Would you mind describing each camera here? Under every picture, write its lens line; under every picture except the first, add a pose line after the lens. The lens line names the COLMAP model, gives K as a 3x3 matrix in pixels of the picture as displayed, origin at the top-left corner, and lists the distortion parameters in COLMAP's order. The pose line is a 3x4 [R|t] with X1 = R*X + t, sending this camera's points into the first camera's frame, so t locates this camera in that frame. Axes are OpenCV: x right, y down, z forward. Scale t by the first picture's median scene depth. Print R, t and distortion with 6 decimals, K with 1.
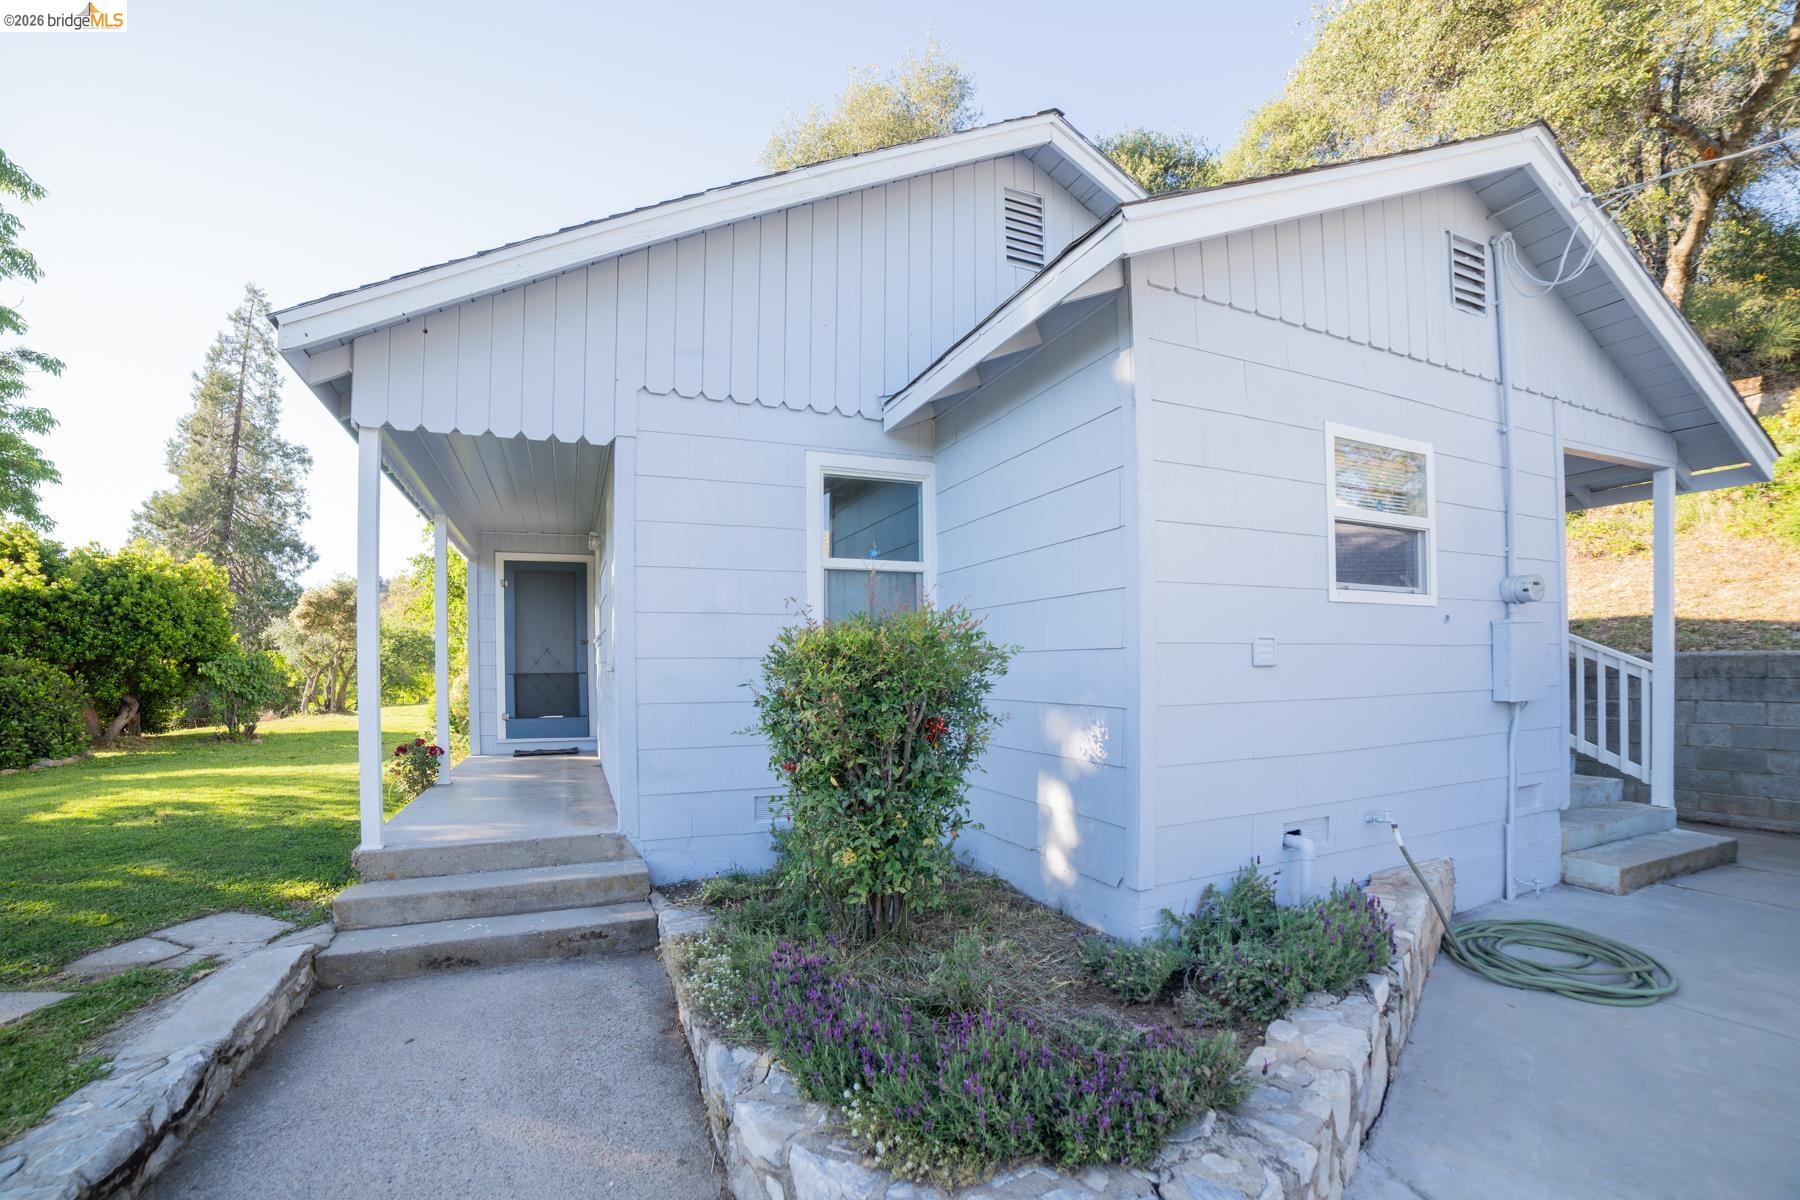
lens RADIAL K [[749.9, 0, 825.1], [0, 749.9, 668.1], [0, 0, 1]] dist [-0.049878, 0.006335]
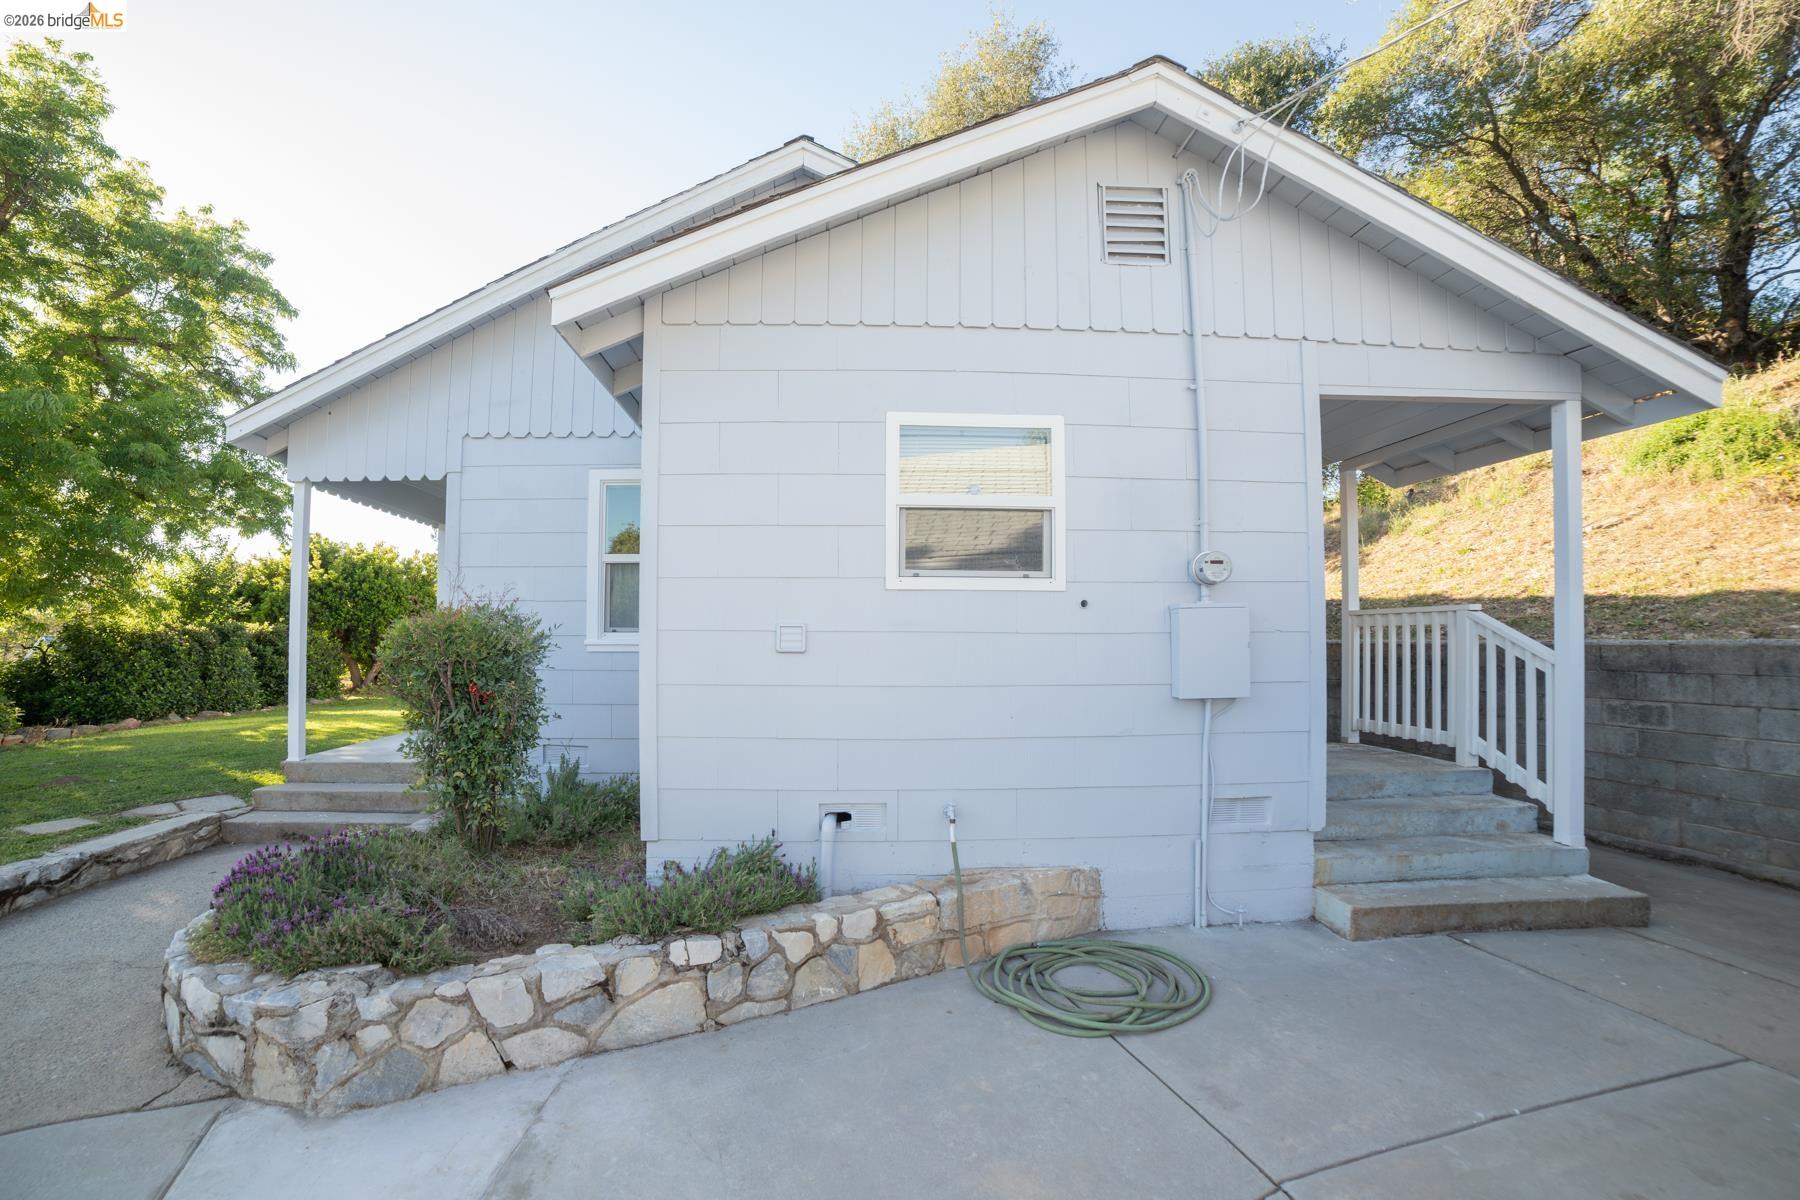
lens RADIAL K [[749.9, 0, 817.1], [0, 749.9, 620.5], [0, 0, 1]] dist [-0.049878, 0.006335]
pose [[0.930163, 0.003600, -0.367129, 0.689110], [-0.012105, 0.999709, -0.020867, -0.016790], [0.366947, 0.023854, 0.929936, -0.005500]]
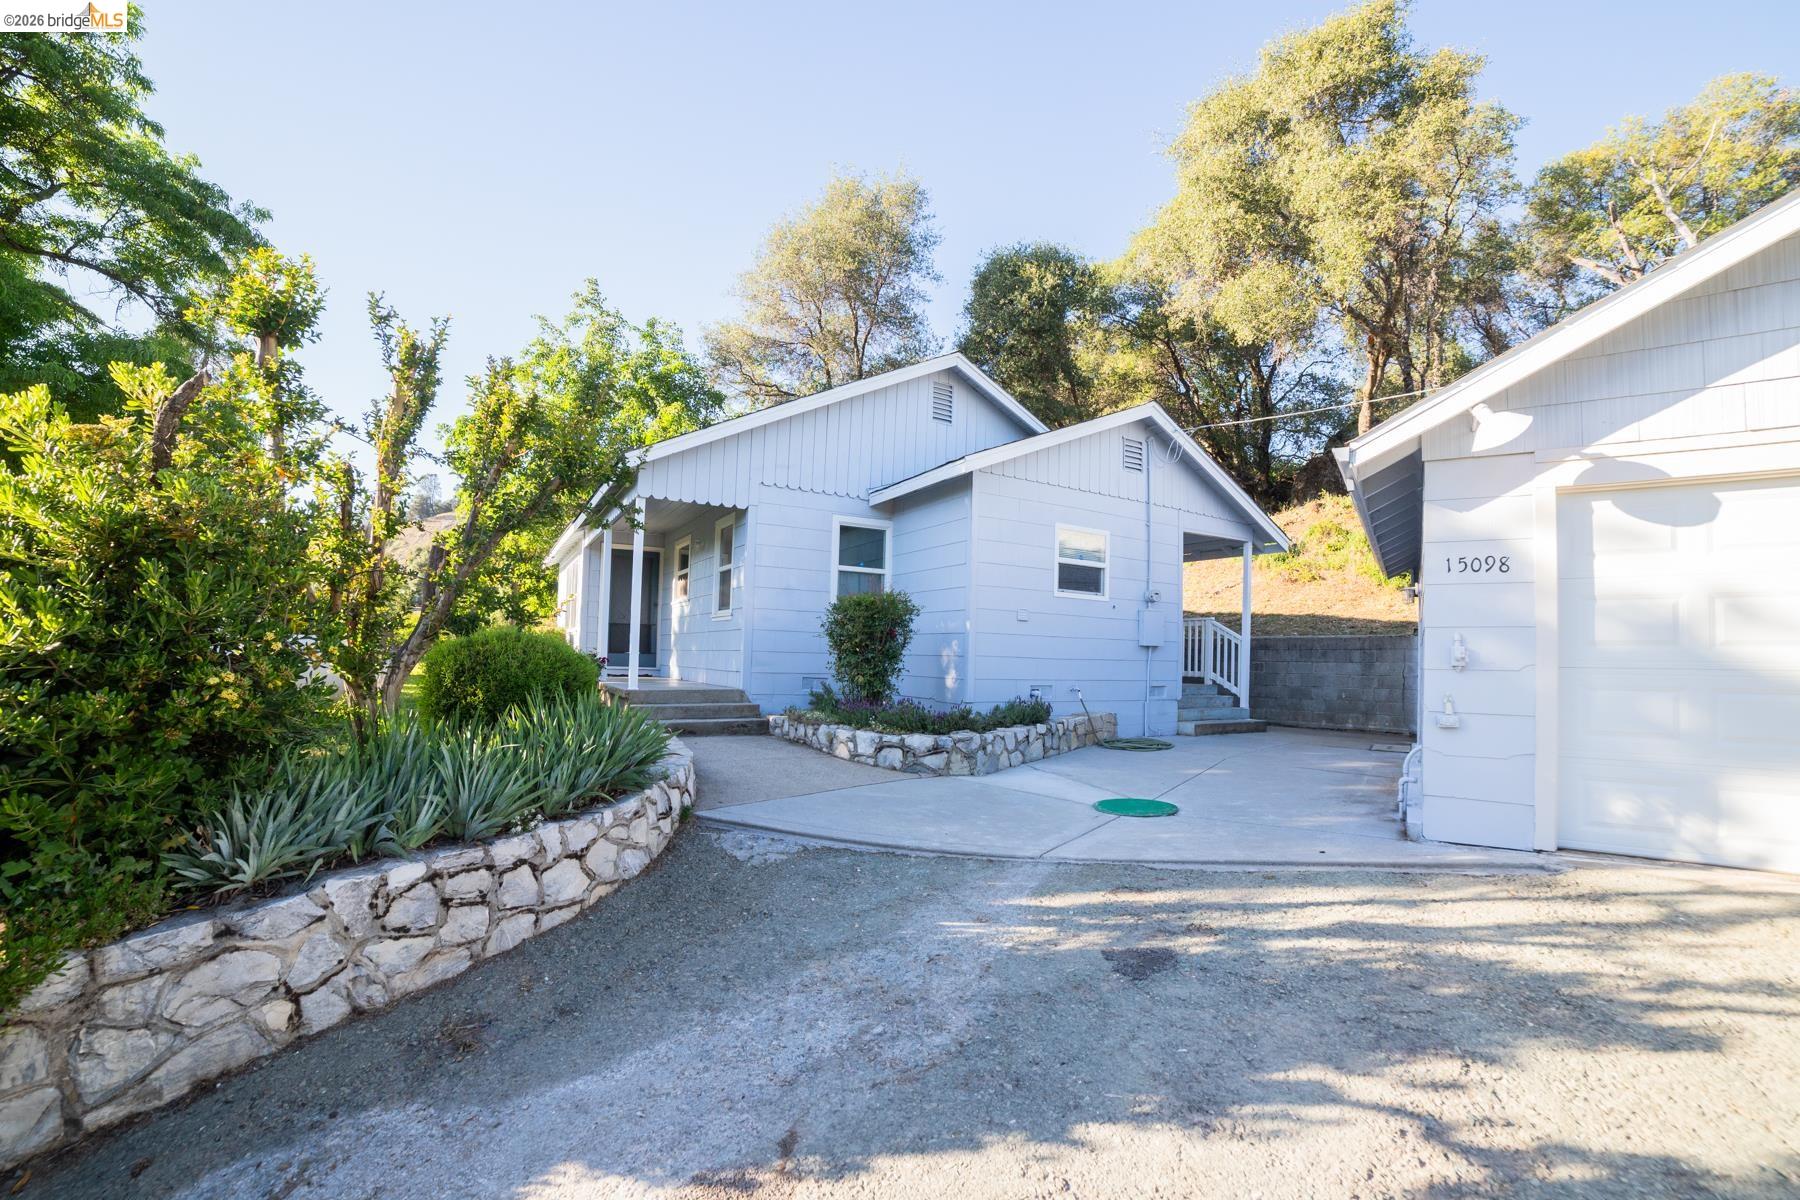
lens RADIAL K [[868.7, 0, 872.3], [0, 868.7, 627.0], [0, 0, 1]] dist [-0.052007, -0.000058]
pose [[0.987622, 0.043065, 0.150823, -0.234203], [-0.035911, 0.998111, -0.049844, 0.121604], [-0.152684, 0.043811, 0.987303, -1.216728]]
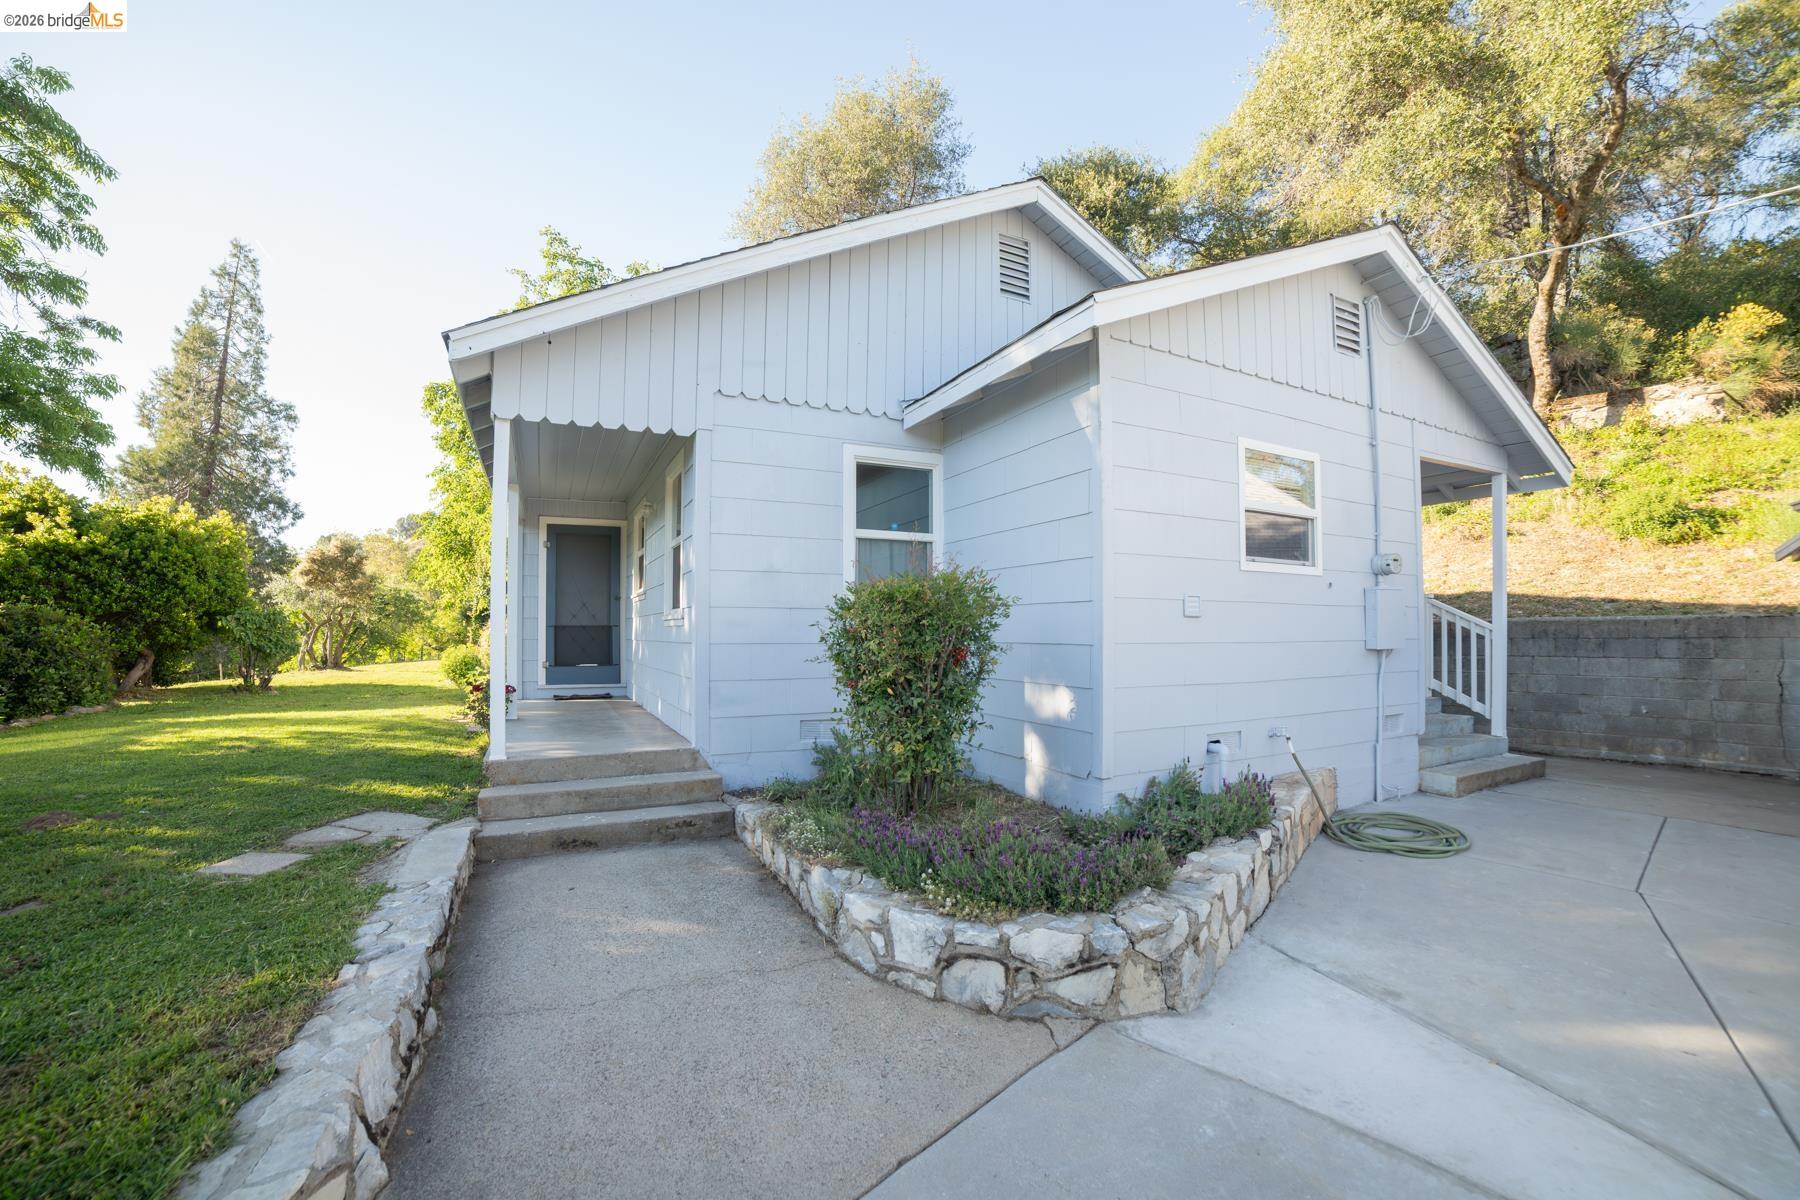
lens RADIAL K [[744.6, 0, 852.6], [0, 744.6, 627.6], [0, 0, 1]] dist [-0.046805, 0.006353]
pose [[0.996938, 0.010039, 0.077554, -0.090524], [-0.009304, 0.999908, -0.009835, 0.023729], [-0.077646, 0.009083, 0.996940, -0.206607]]
